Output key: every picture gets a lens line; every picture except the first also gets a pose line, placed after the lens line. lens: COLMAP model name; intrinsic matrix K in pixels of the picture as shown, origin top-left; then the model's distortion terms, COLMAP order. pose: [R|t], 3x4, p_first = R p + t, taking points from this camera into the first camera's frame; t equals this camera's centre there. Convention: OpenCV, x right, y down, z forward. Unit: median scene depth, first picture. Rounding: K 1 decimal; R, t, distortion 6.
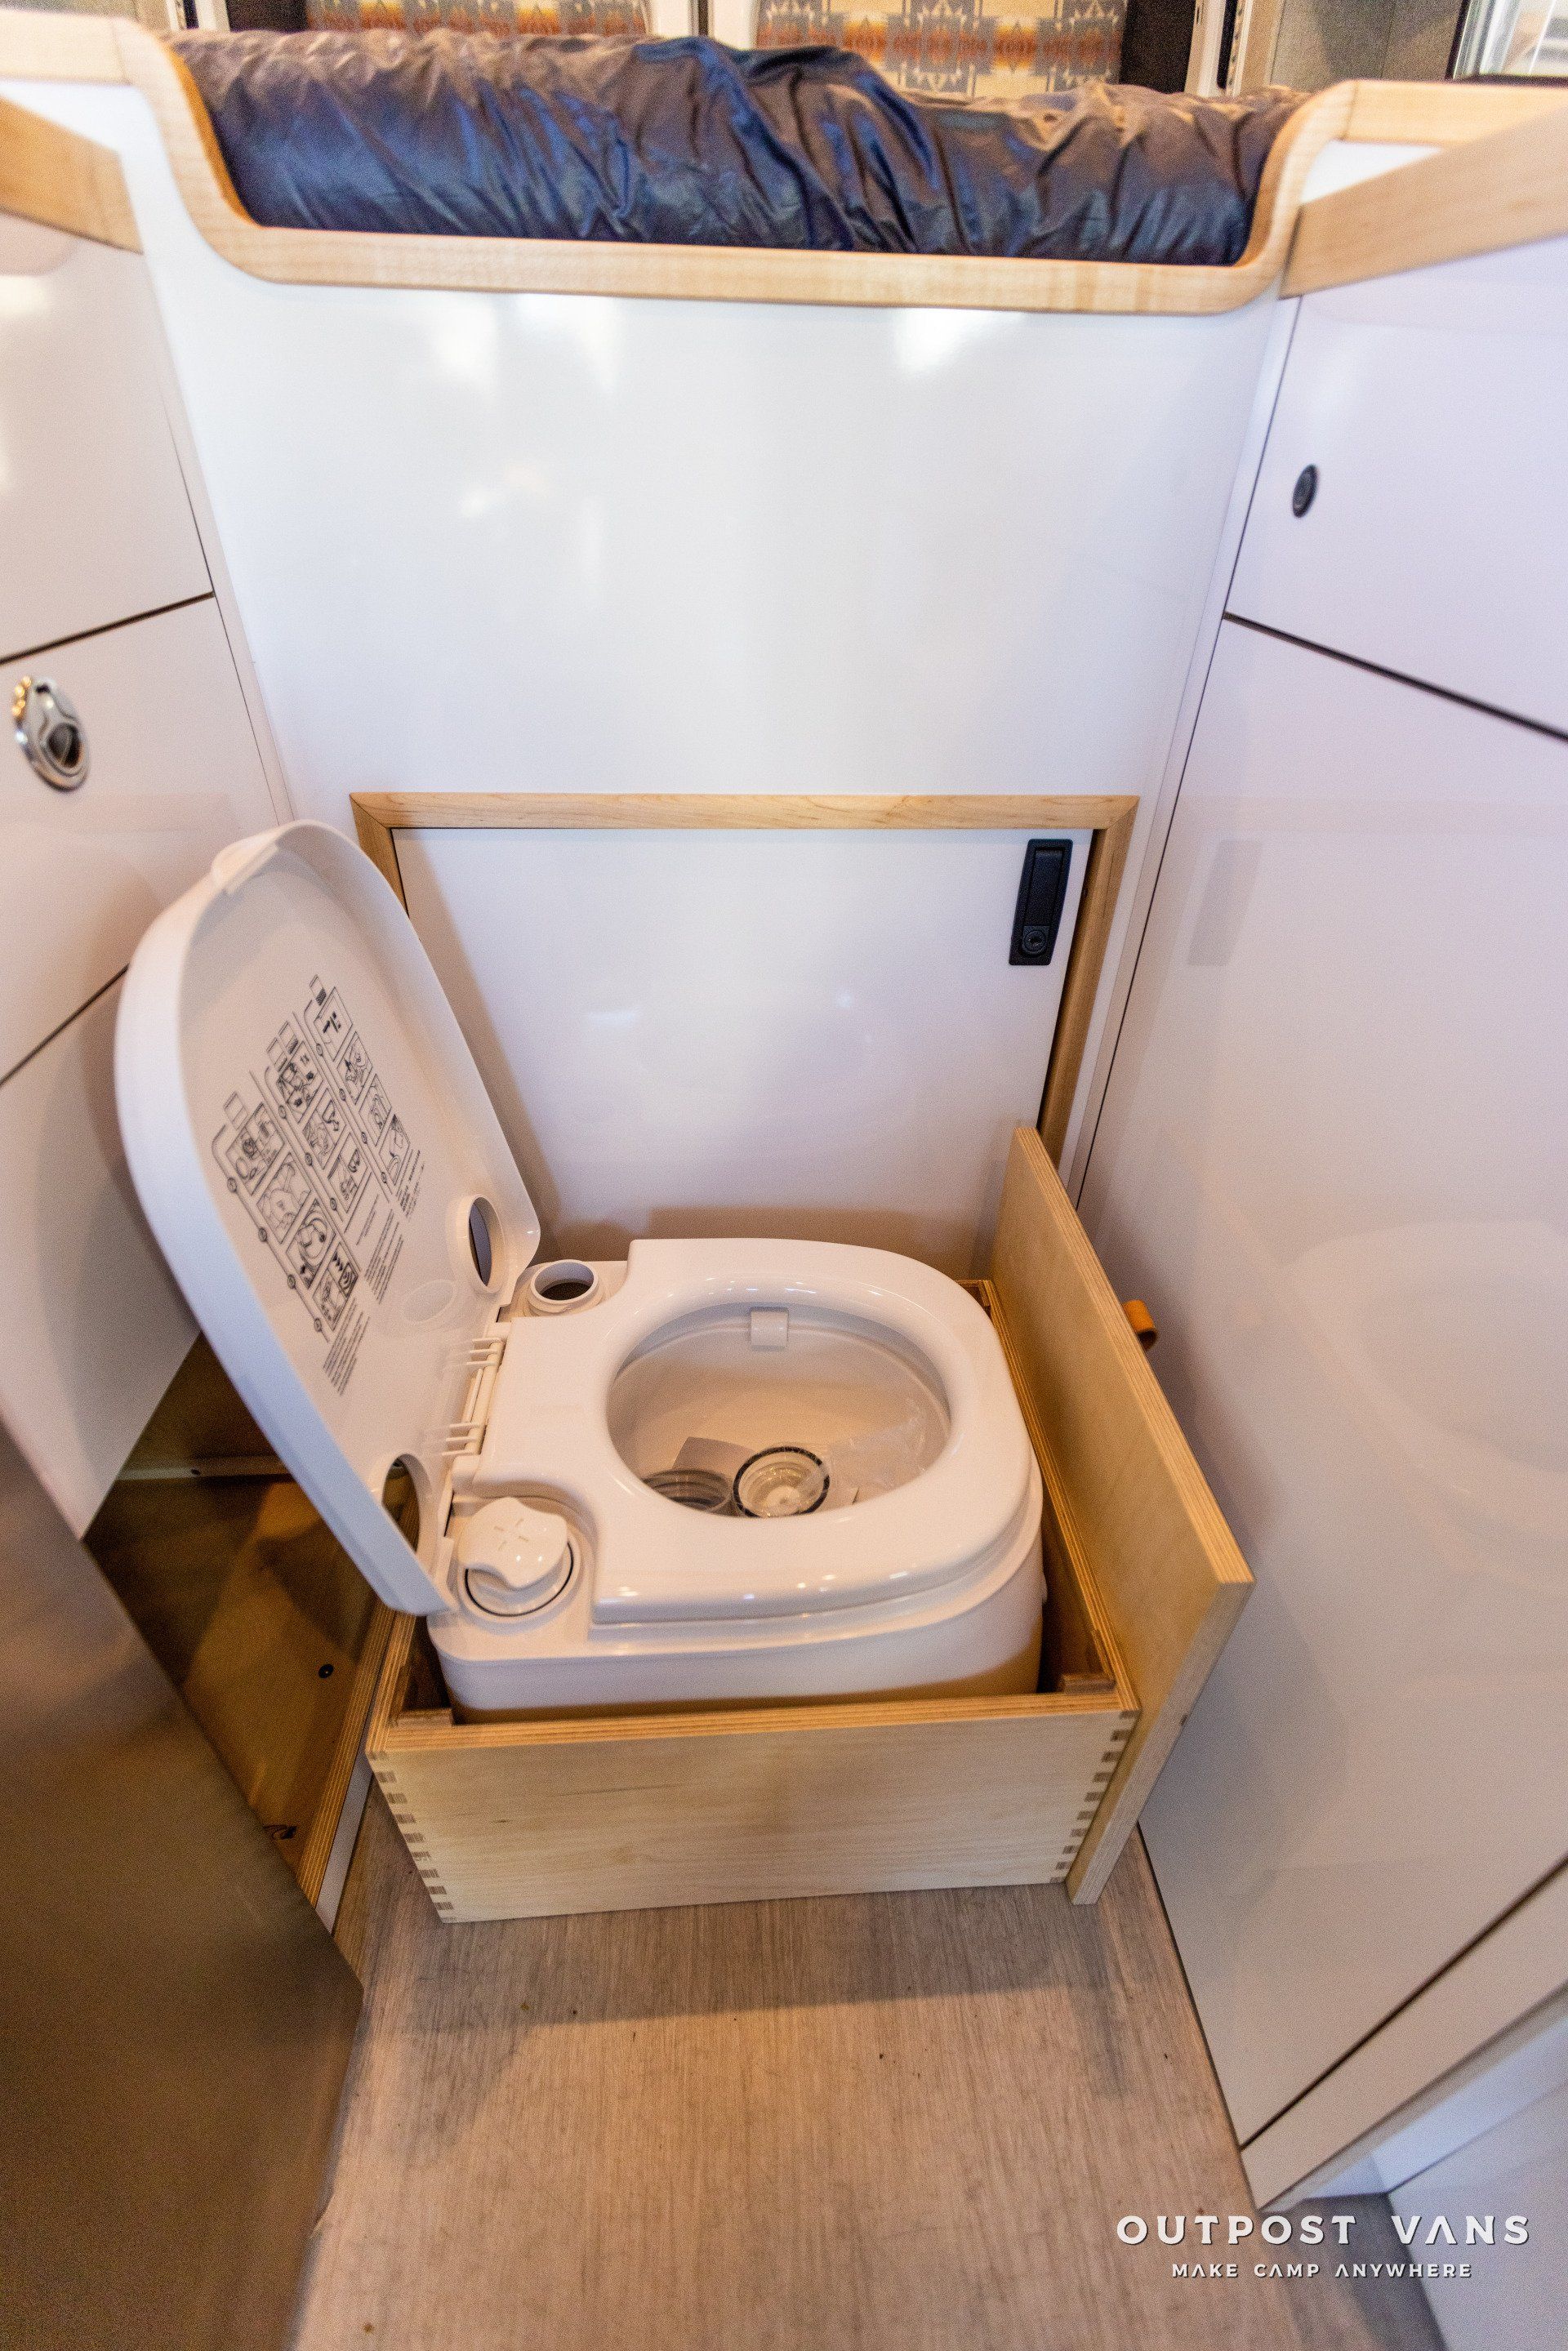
lens RADIAL K [[1030.6, 0, 778.4], [0, 1030.6, 1191.5], [0, 0, 1]] dist [0.004949, -0.002857]
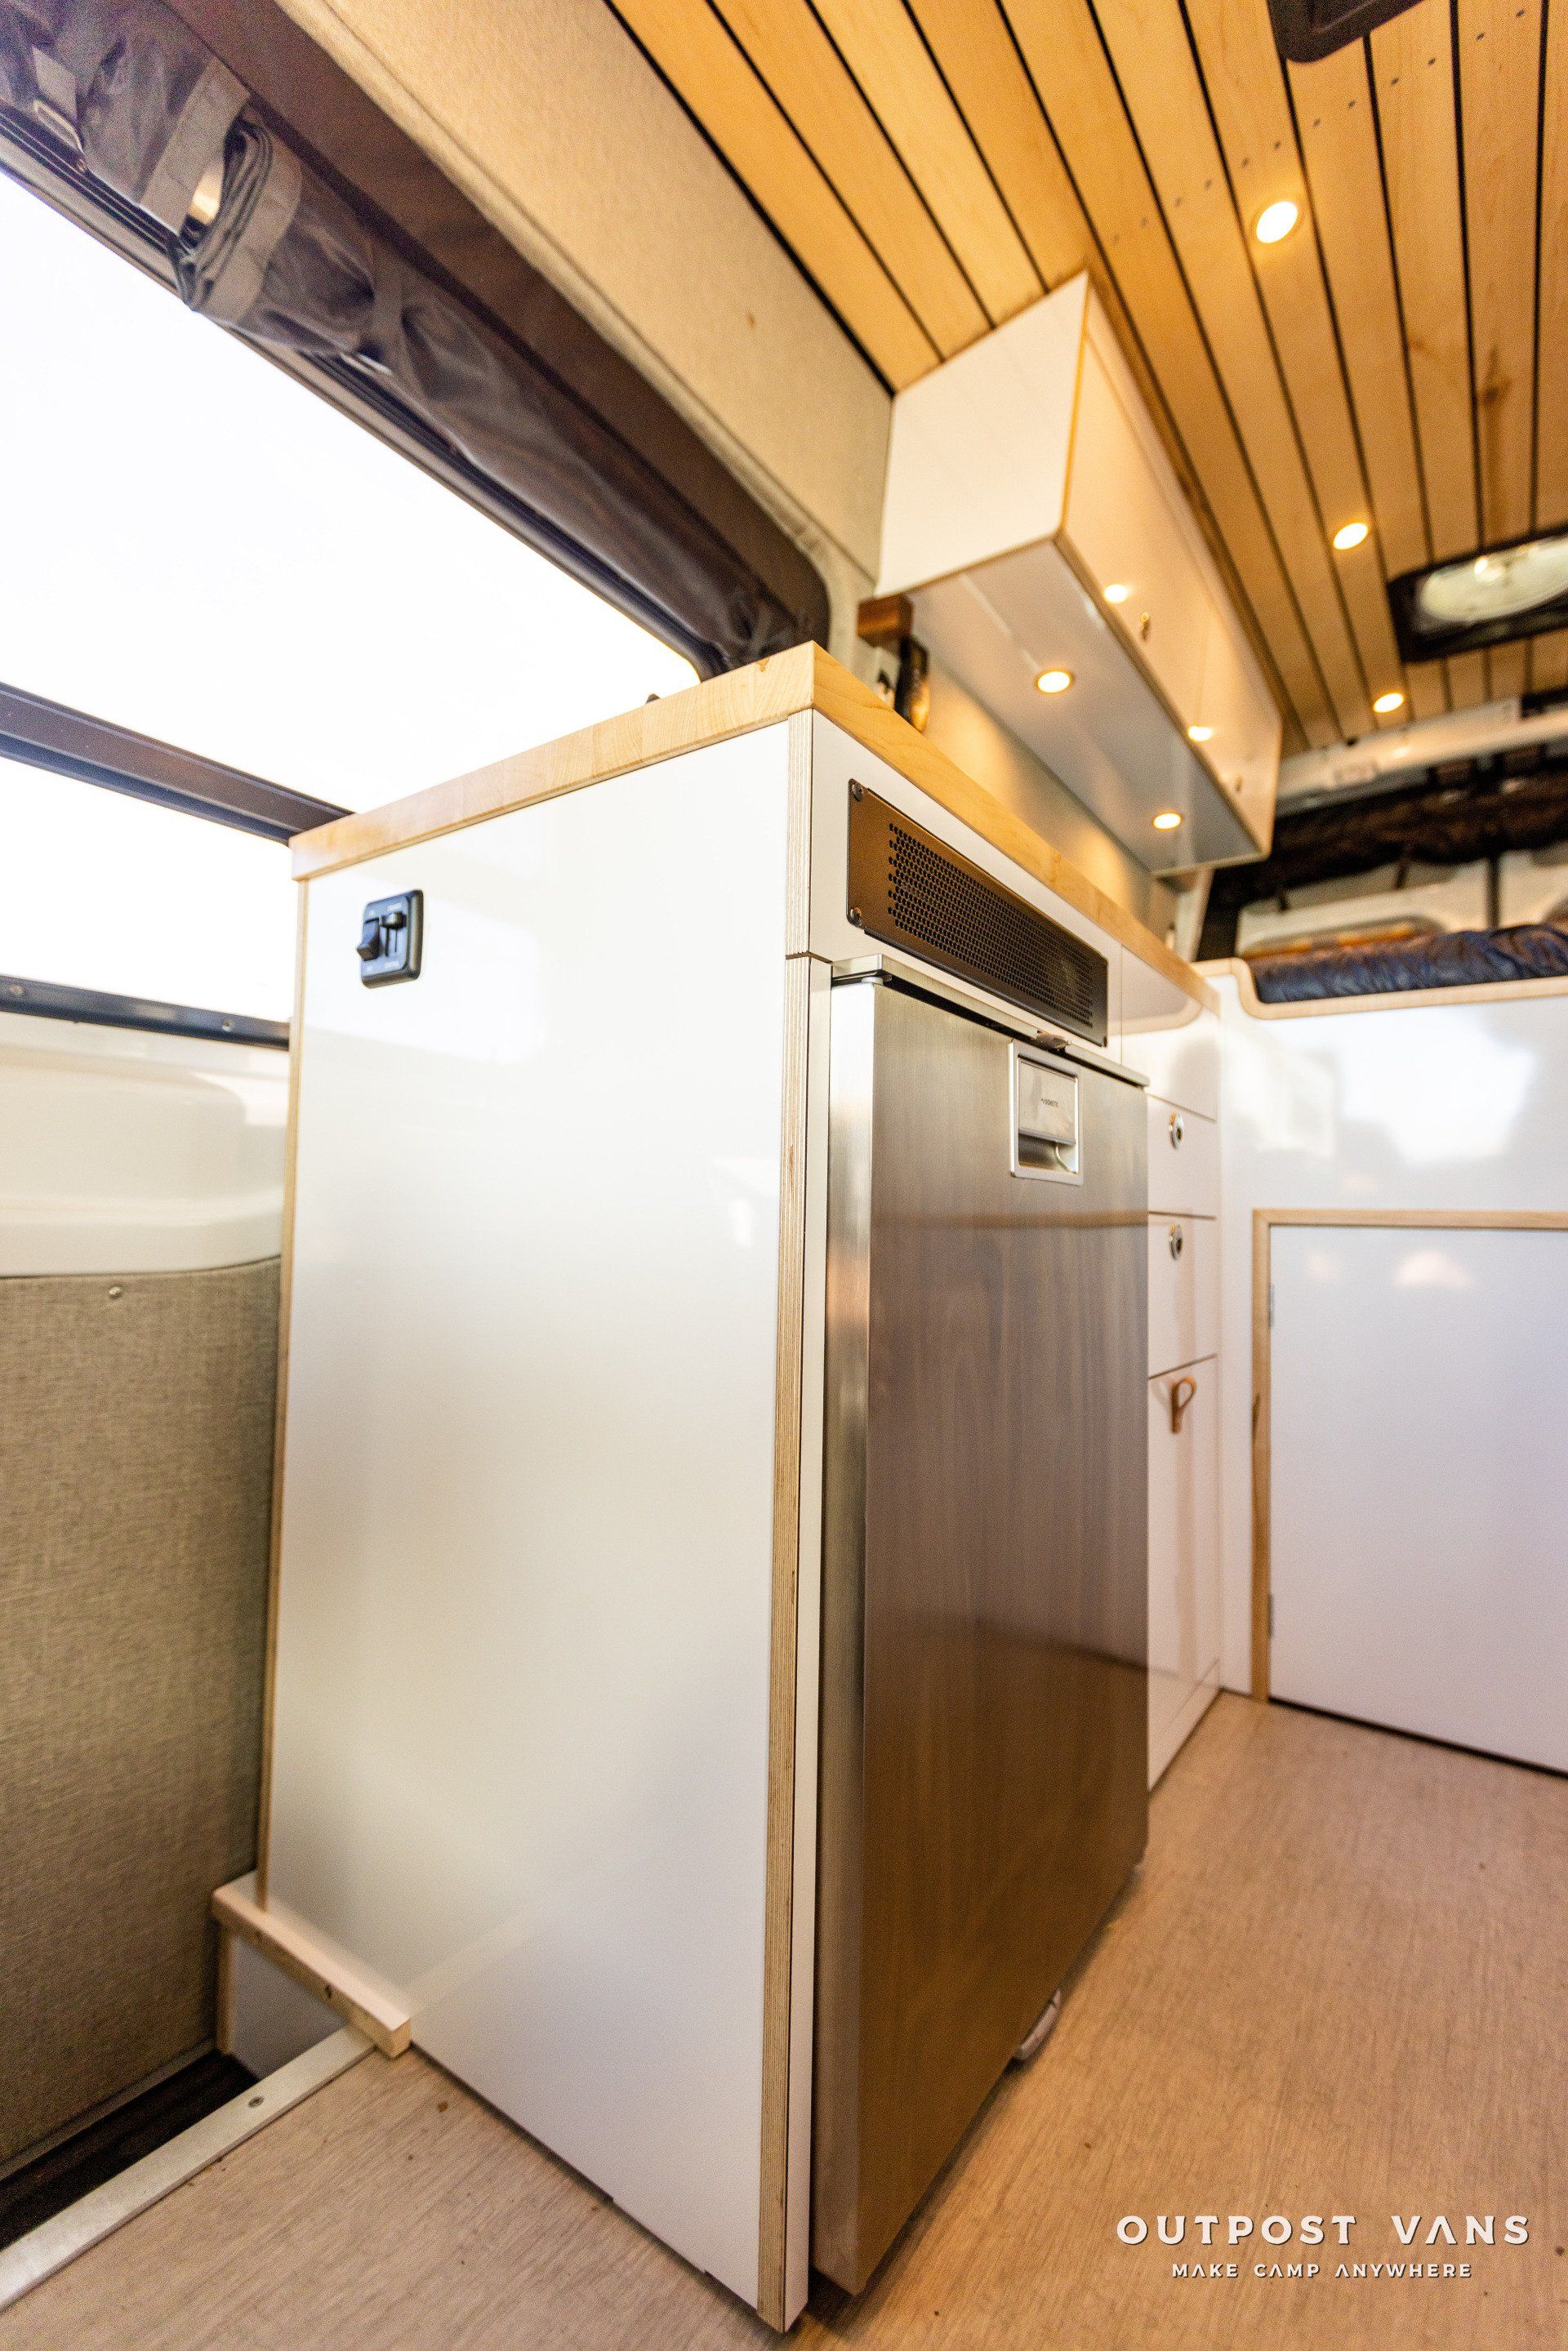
lens RADIAL K [[1030.6, 0, 788.6], [0, 1030.6, 1179.4], [0, 0, 1]] dist [0.004949, -0.002857]
pose [[0.782624, -0.026988, -0.621910, 0.147829], [-0.375134, 0.776824, -0.505786, 1.022751], [0.496764, 0.629139, 0.597837, -0.773025]]
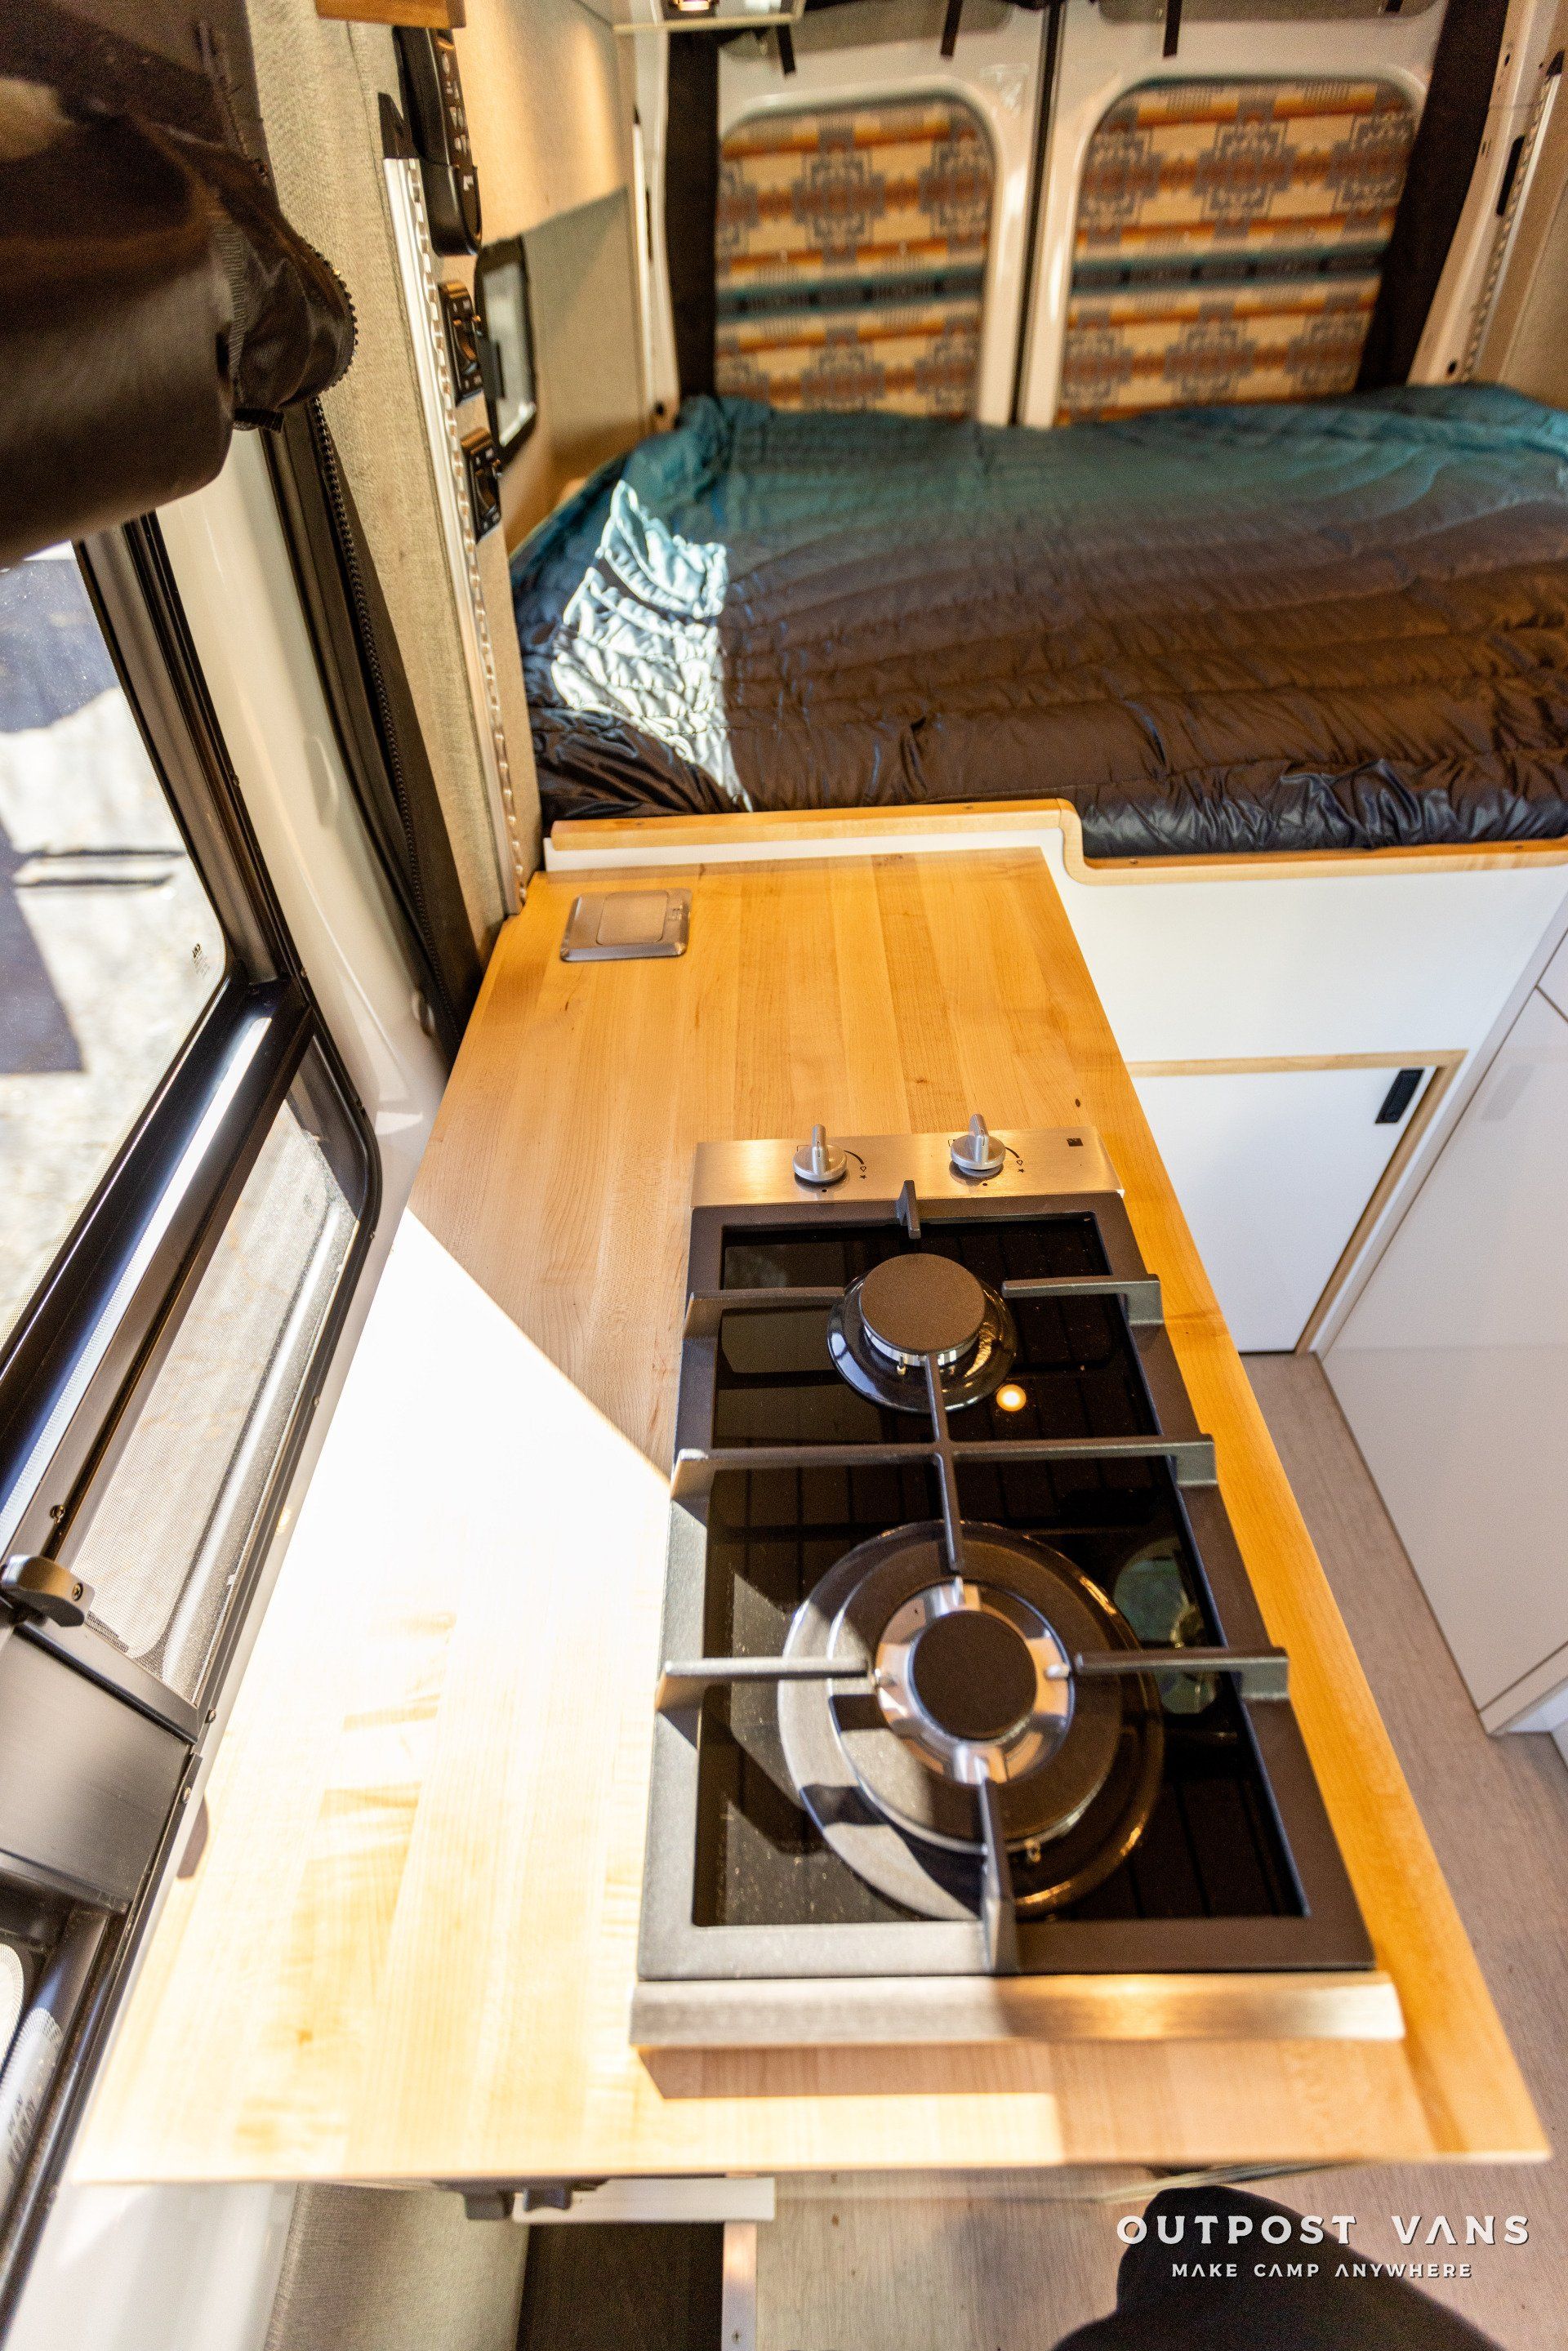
lens RADIAL K [[1030.6, 0, 782.1], [0, 1030.6, 1181.0], [0, 0, 1]] dist [0.004949, -0.002857]
pose [[0.996461, -0.005817, -0.083852, -0.791879], [0.018309, 0.988669, 0.148990, -0.498268], [0.082035, -0.149998, 0.985277, -1.044254]]
